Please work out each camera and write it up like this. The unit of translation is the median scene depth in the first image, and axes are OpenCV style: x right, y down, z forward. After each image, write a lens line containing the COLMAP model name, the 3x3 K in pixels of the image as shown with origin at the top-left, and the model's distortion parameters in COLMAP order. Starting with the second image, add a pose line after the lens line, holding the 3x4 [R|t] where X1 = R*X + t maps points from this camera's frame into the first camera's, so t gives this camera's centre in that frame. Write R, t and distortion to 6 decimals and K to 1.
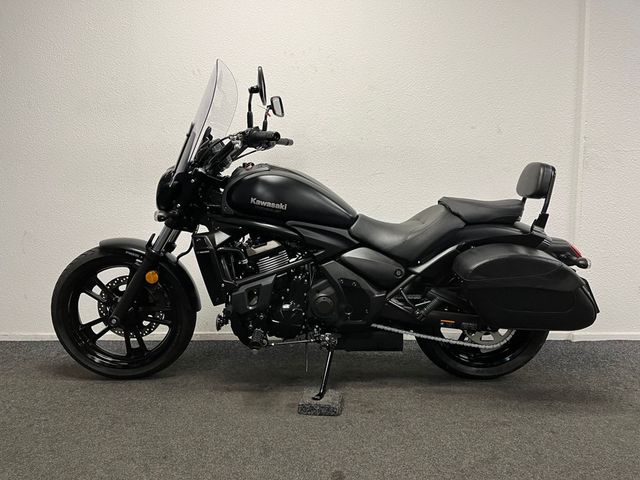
lens RADIAL K [[491.2, 0, 320.0], [0, 491.2, 240.0], [0, 0, 1]] dist [0.064024, -0.002379]
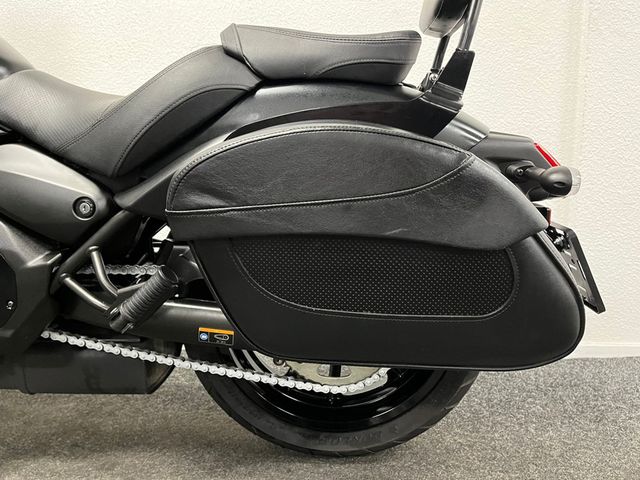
lens RADIAL K [[491.2, 0, 320.0], [0, 491.2, 240.0], [0, 0, 1]] dist [0.064024, -0.002379]
pose [[0.999356, 0.006831, -0.035221, 0.355462], [-0.005814, 0.999566, 0.028890, 0.079439], [0.035403, -0.028667, 0.998962, 0.612314]]
